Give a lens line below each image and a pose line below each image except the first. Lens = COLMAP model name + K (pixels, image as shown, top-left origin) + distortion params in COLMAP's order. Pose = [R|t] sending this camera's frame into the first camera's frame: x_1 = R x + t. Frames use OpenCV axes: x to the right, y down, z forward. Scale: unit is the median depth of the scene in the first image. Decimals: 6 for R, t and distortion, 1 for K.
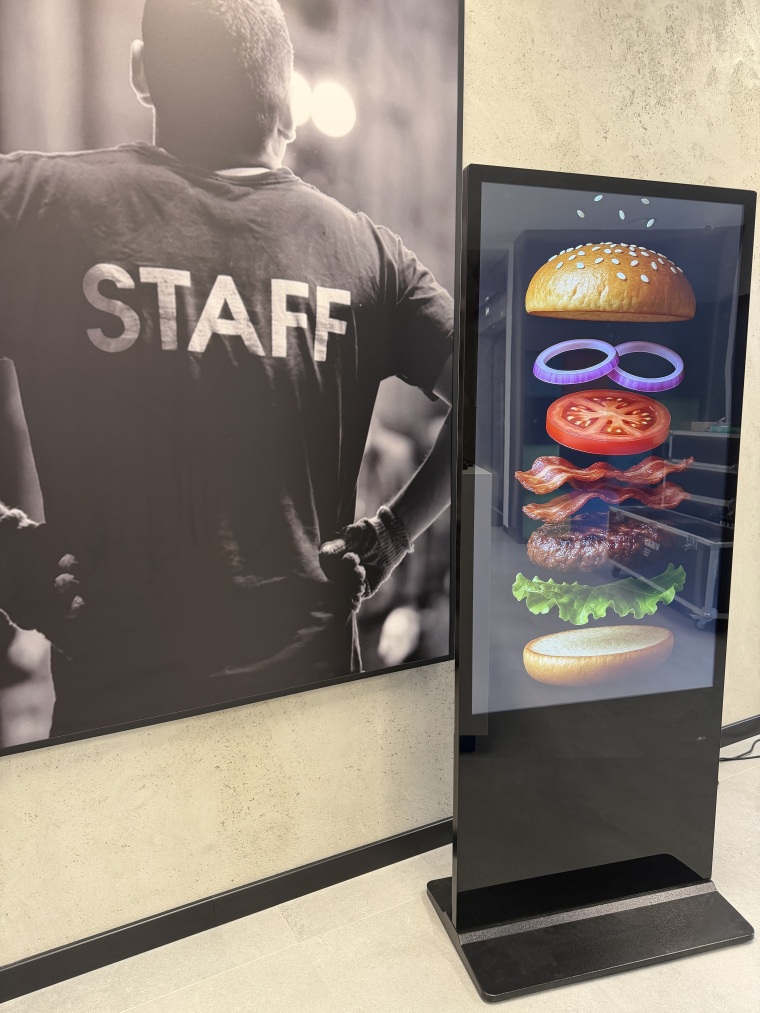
lens RADIAL K [[721.1, 0, 380.7], [0, 721.1, 513.0], [0, 0, 1]] dist [0.050301, -0.066669]
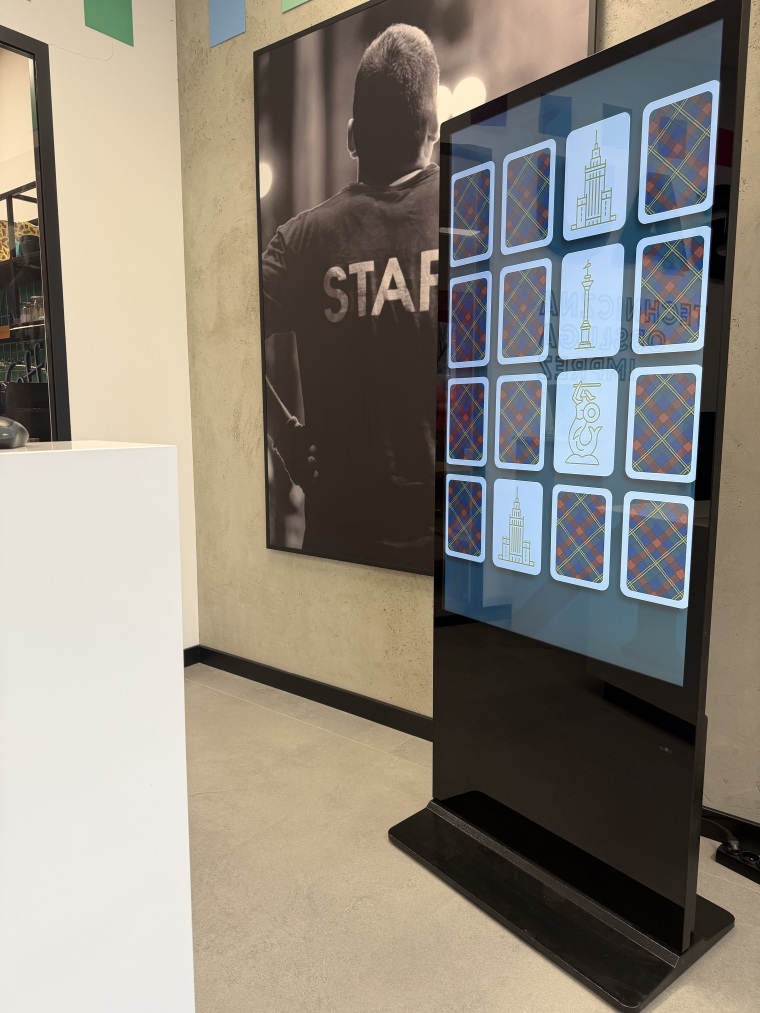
lens RADIAL K [[721.1, 0, 377.0], [0, 721.1, 526.6], [0, 0, 1]] dist [0.050301, -0.066669]
pose [[0.373557, 0.145108, -0.916187, 1.082273], [-0.138125, 0.985379, 0.099749, 0.050658], [0.917266, 0.089287, 0.388138, 0.441237]]
